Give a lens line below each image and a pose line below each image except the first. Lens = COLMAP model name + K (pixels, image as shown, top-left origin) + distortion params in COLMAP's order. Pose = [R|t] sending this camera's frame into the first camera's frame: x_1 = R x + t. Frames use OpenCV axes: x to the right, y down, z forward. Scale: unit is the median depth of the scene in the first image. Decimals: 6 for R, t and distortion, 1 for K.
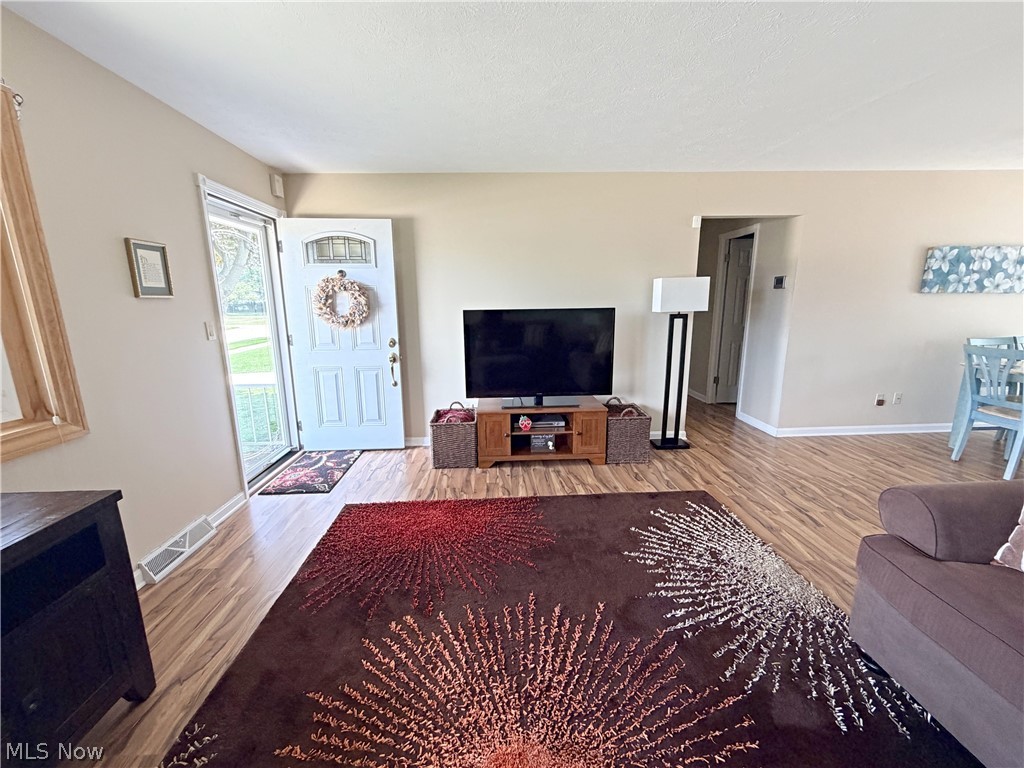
lens RADIAL K [[409.0, 0, 508.3], [0, 409.0, 384.9], [0, 0, 1]] dist [0.000878, 0.000047]
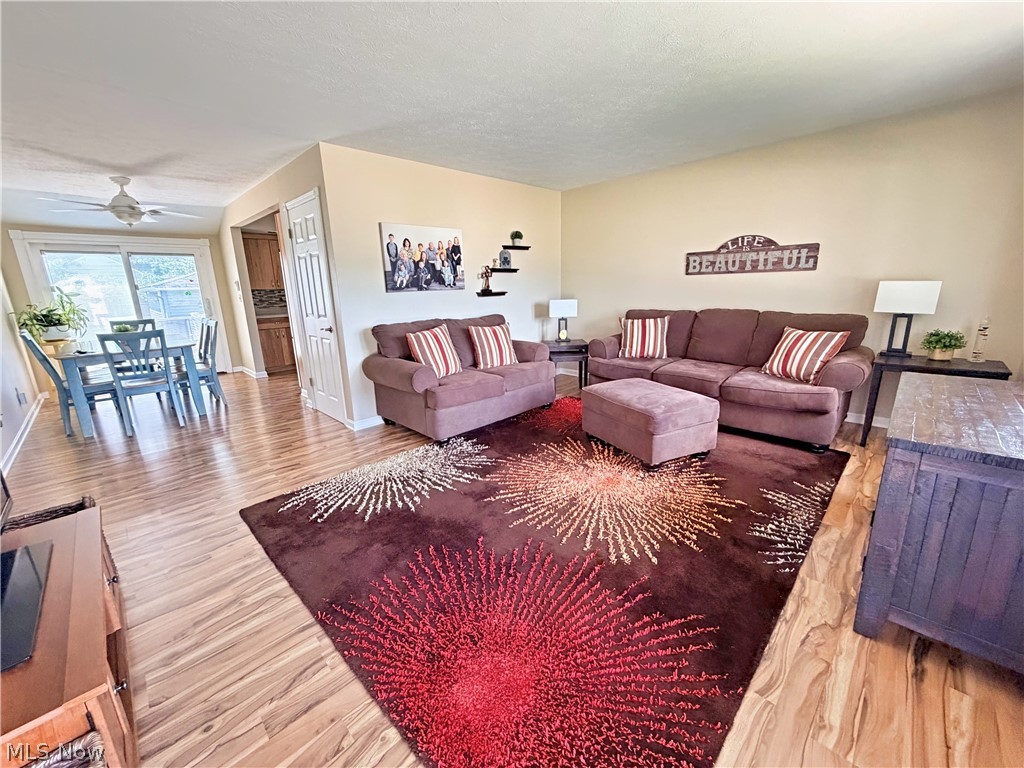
lens RADIAL K [[409.0, 0, 508.3], [0, 409.0, 384.9], [0, 0, 1]] dist [0.000878, 0.000047]
pose [[-0.676121, -0.144844, 0.722413, -0.547680], [0.184690, 0.915864, 0.356486, -0.207636], [-0.713267, 0.374450, -0.592484, 1.178584]]
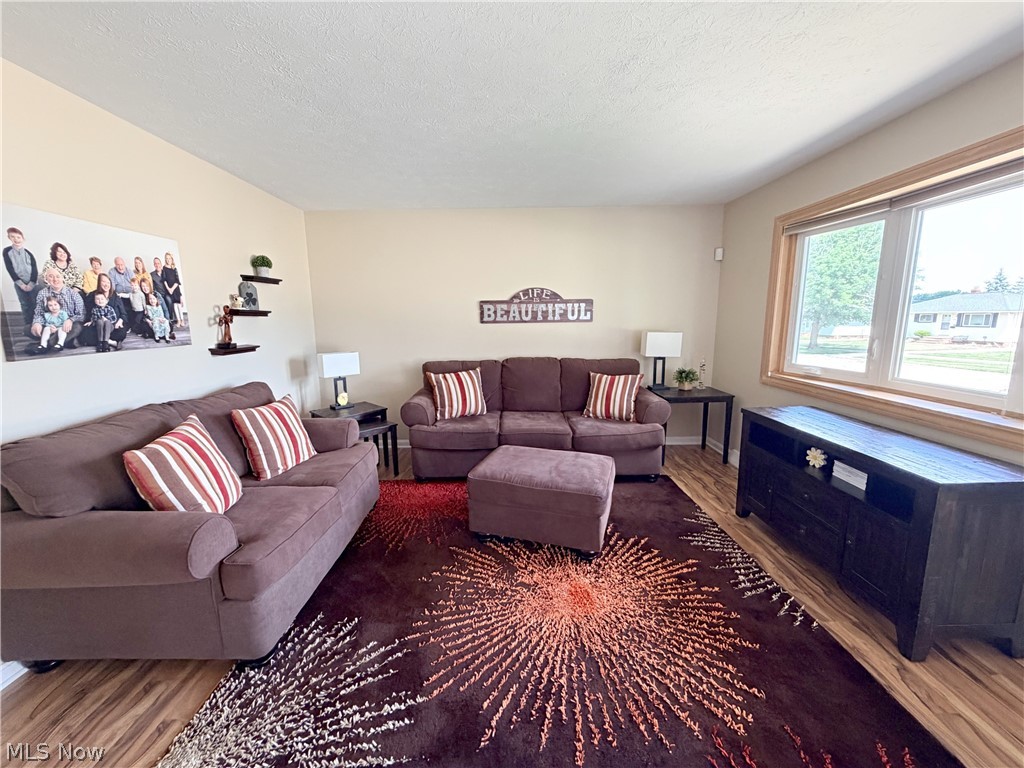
lens RADIAL K [[409.0, 0, 508.3], [0, 409.0, 384.9], [0, 0, 1]] dist [0.000878, 0.000047]
pose [[-0.999114, 0.020154, 0.036957, 0.105868], [0.032133, 0.932281, 0.360306, -0.236345], [-0.027193, 0.361174, -0.932102, 1.061513]]
